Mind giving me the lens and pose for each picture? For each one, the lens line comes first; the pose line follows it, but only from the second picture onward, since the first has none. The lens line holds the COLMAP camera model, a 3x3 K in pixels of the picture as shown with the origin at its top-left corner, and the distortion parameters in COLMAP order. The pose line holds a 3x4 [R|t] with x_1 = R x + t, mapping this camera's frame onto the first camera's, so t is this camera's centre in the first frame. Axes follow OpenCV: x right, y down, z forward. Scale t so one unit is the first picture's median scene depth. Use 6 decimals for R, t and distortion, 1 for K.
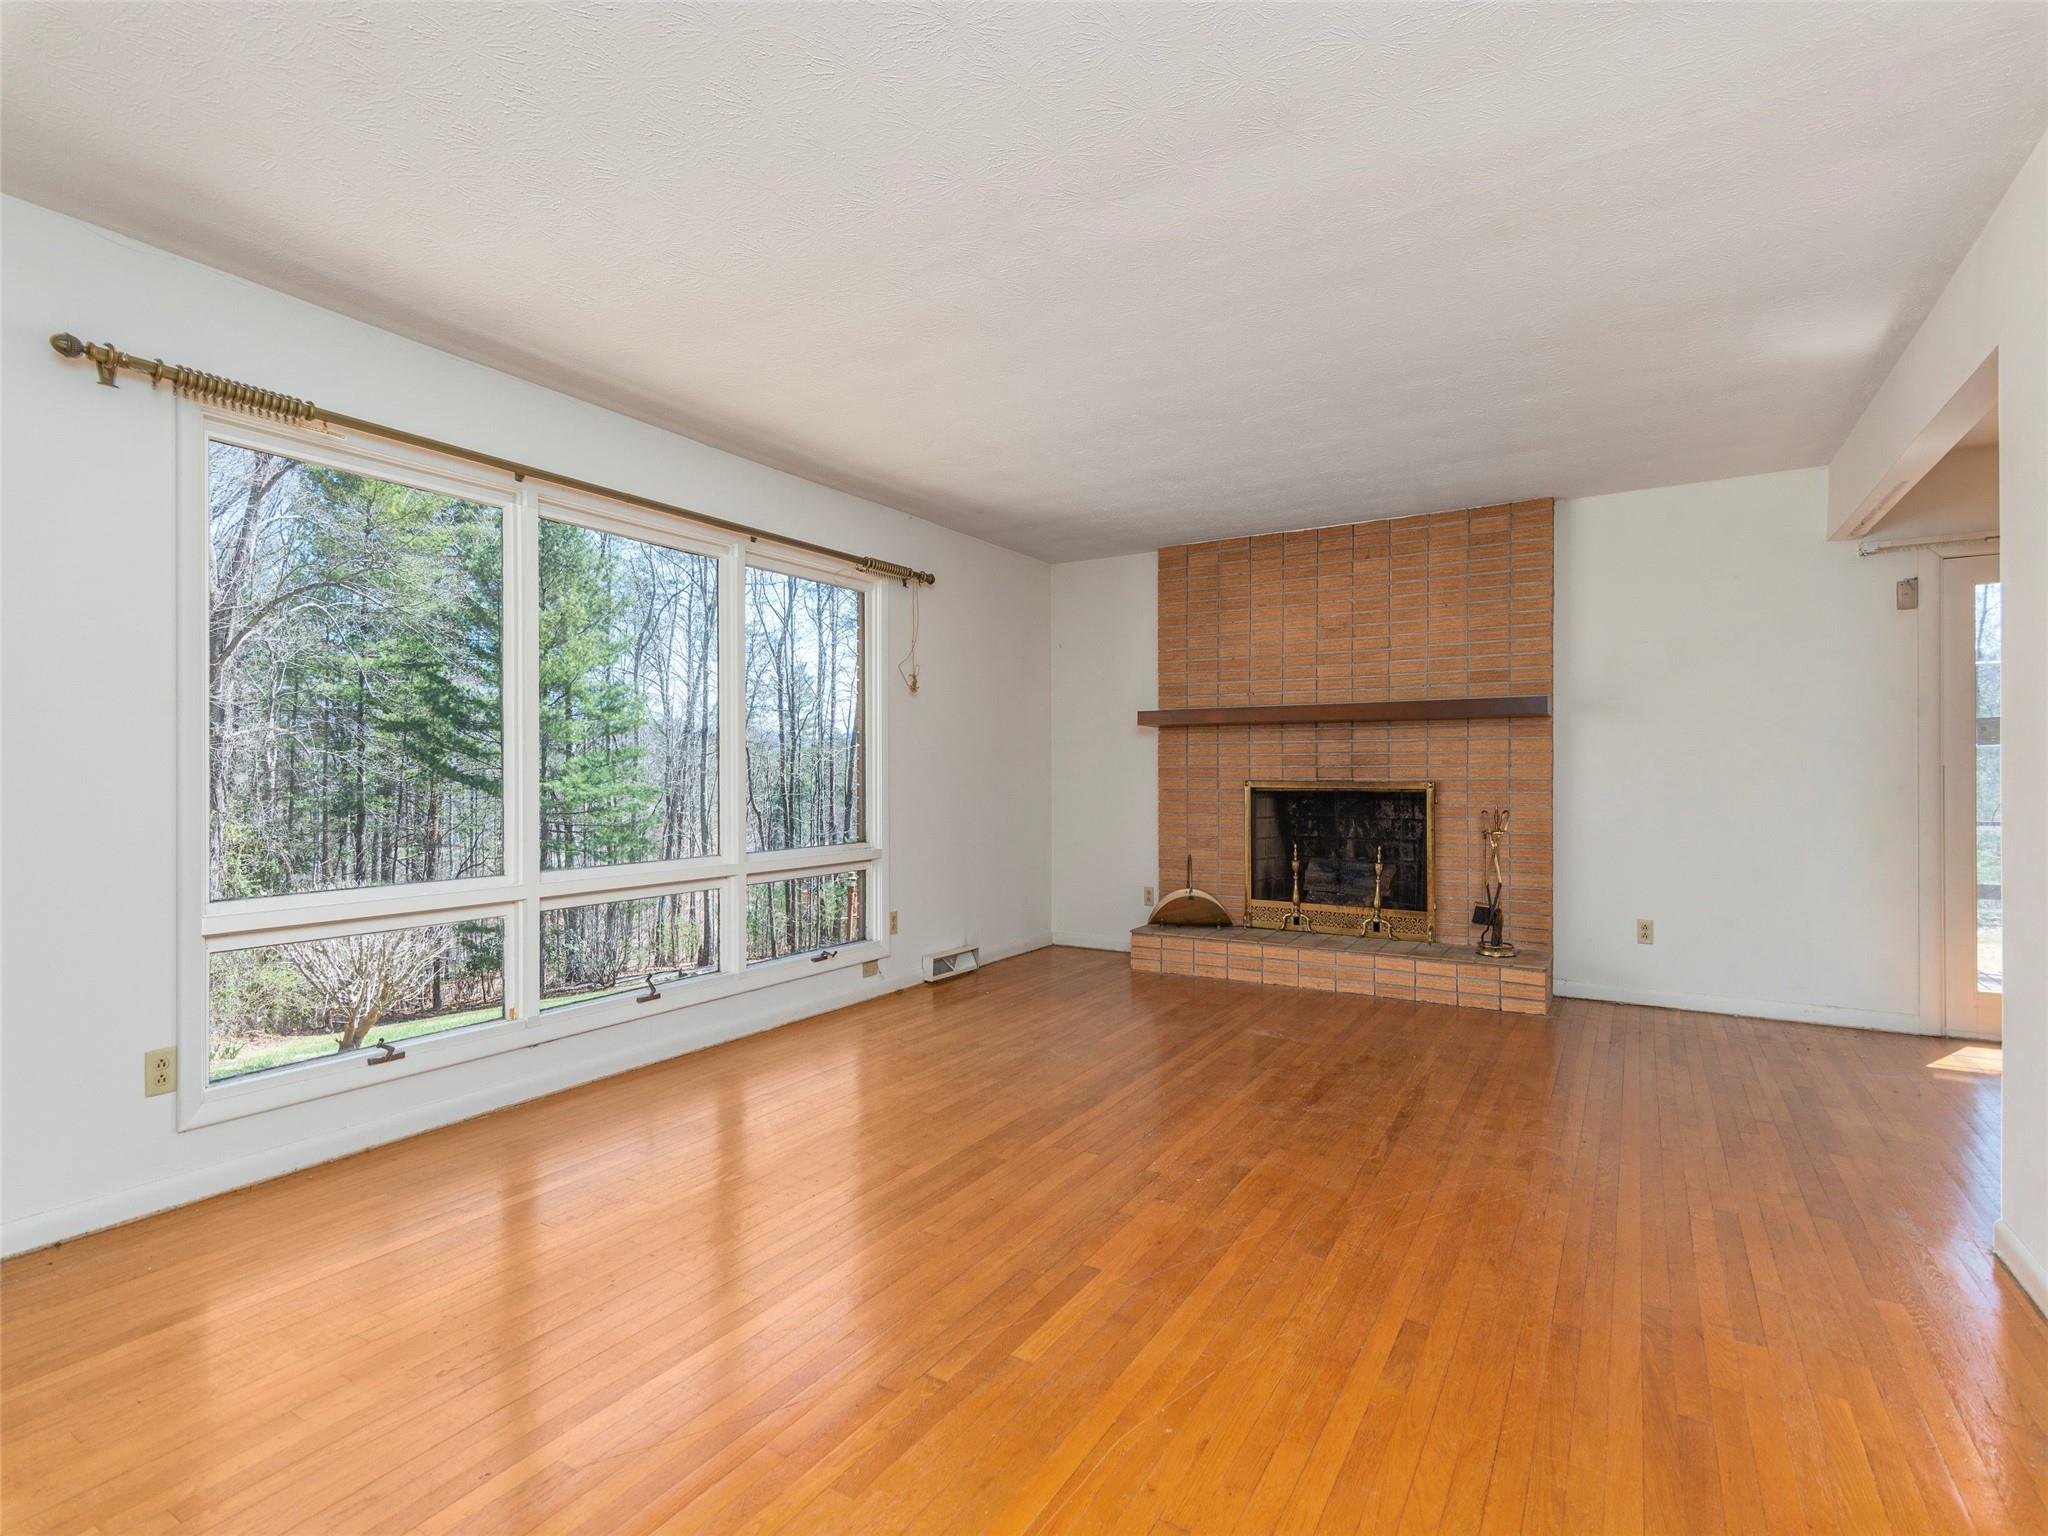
lens RADIAL K [[928.8, 0, 1019.1], [0, 928.8, 782.1], [0, 0, 1]] dist [-0.002643, -0.000336]
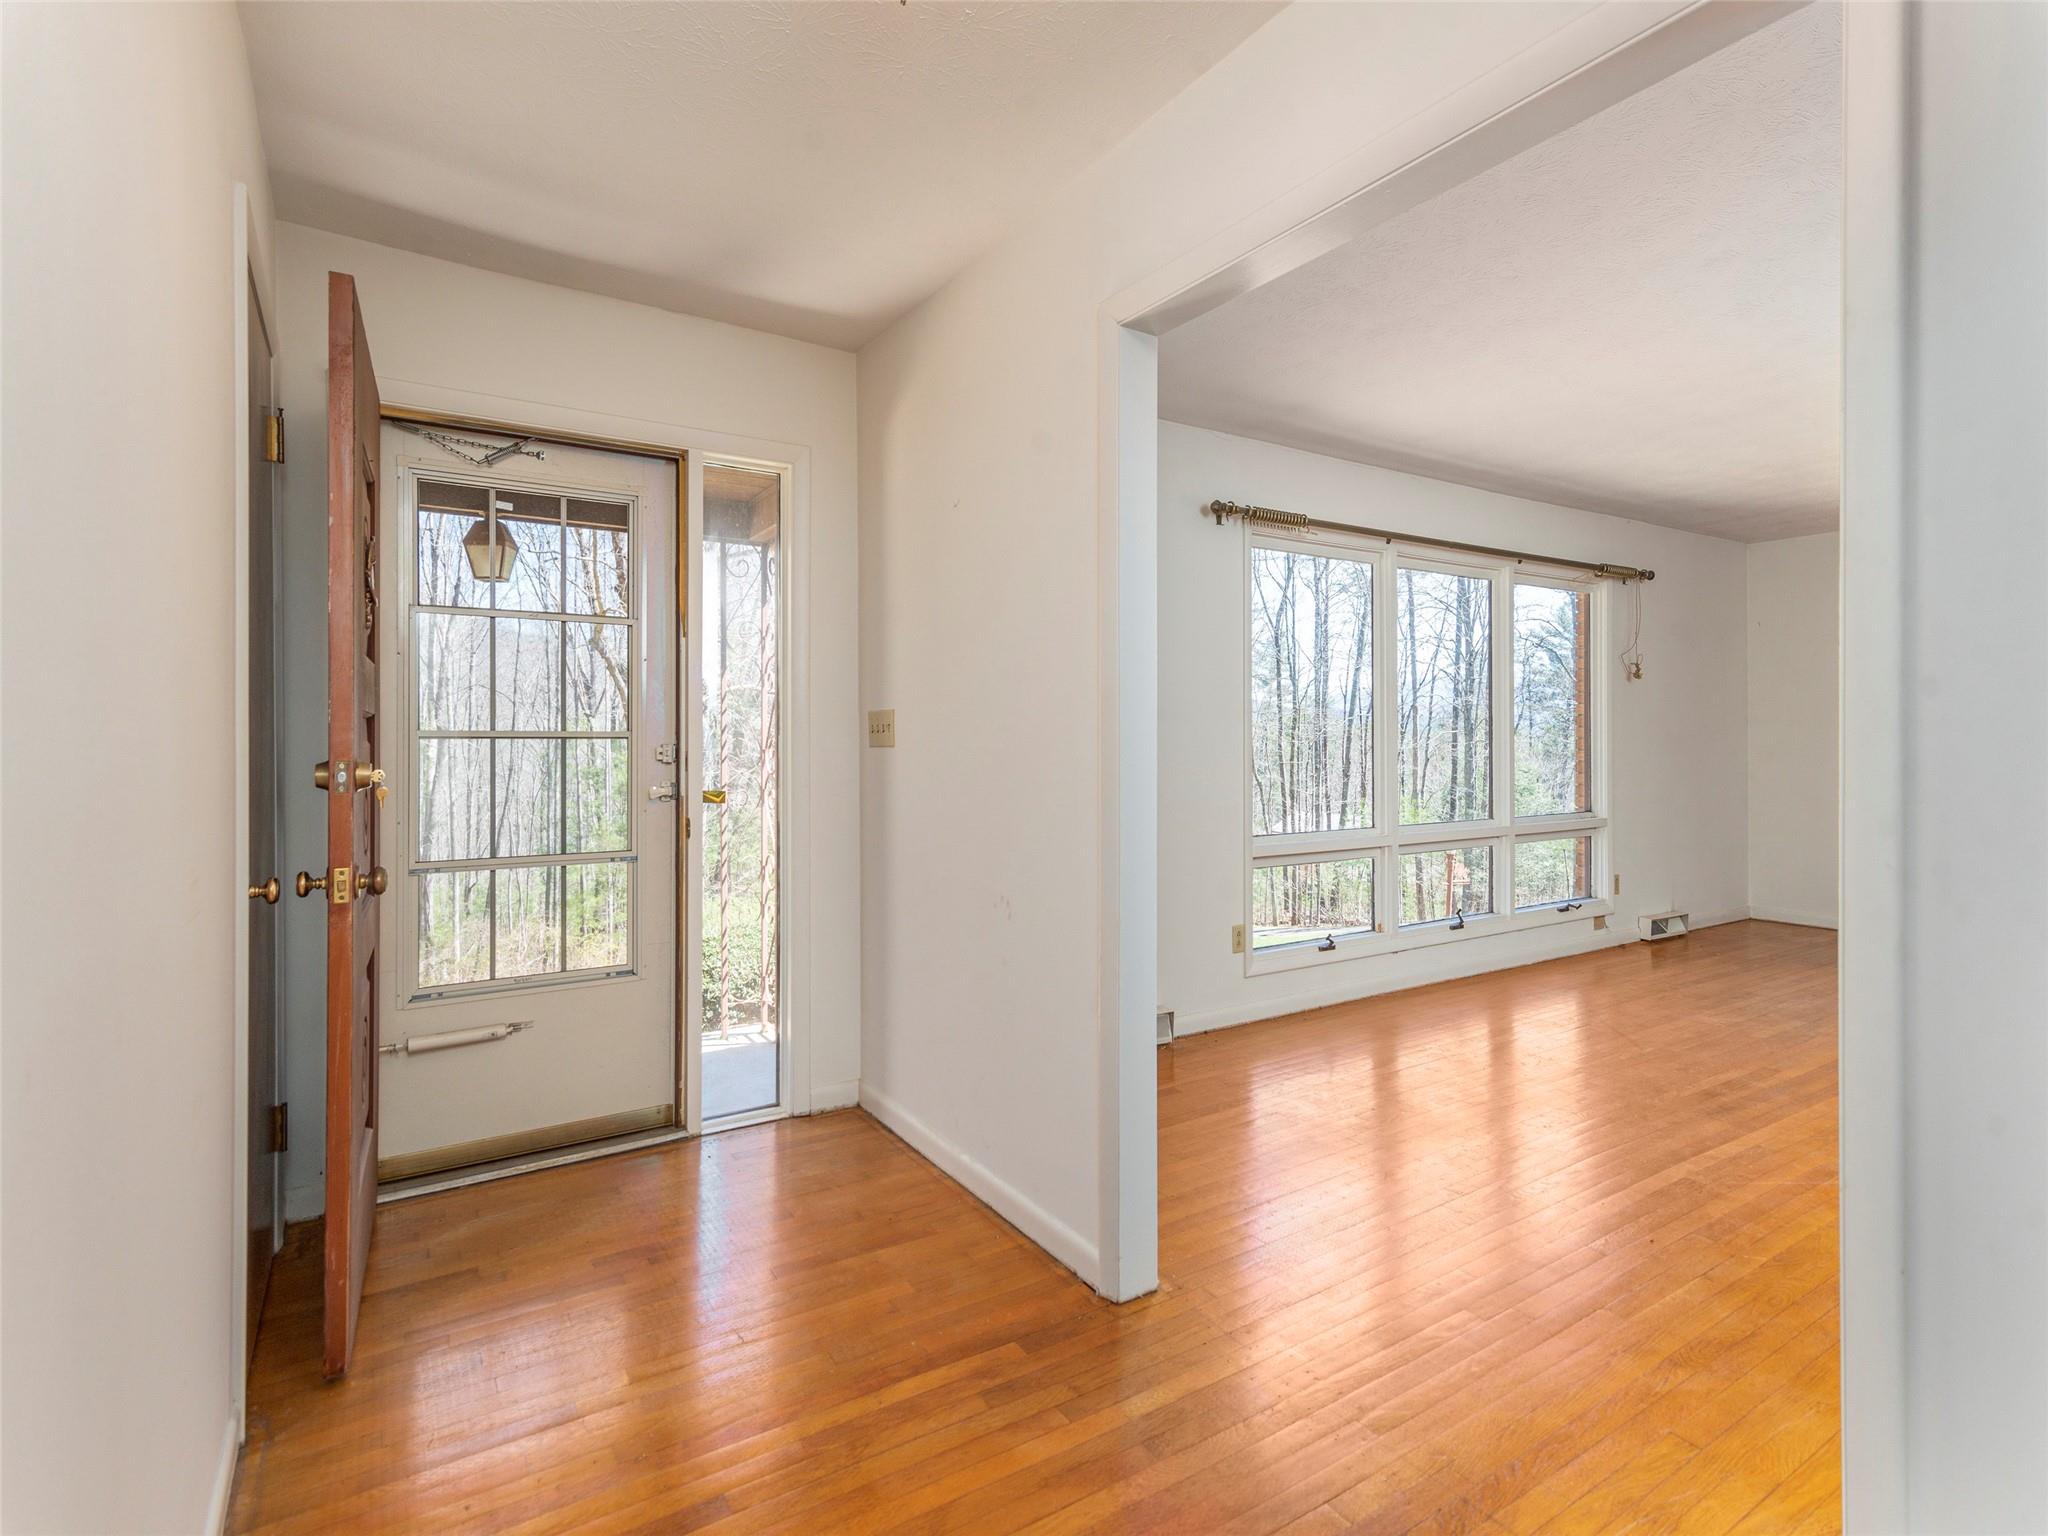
lens RADIAL K [[1005.1, 0, 1026.5], [0, 1005.1, 751.9], [0, 0, 1]] dist [0.011899, -0.000024]
pose [[0.911811, -0.001230, -0.410608, -0.287958], [0.001052, 0.999999, -0.000660, -0.009002], [0.410609, 0.000170, 0.911812, -0.413258]]
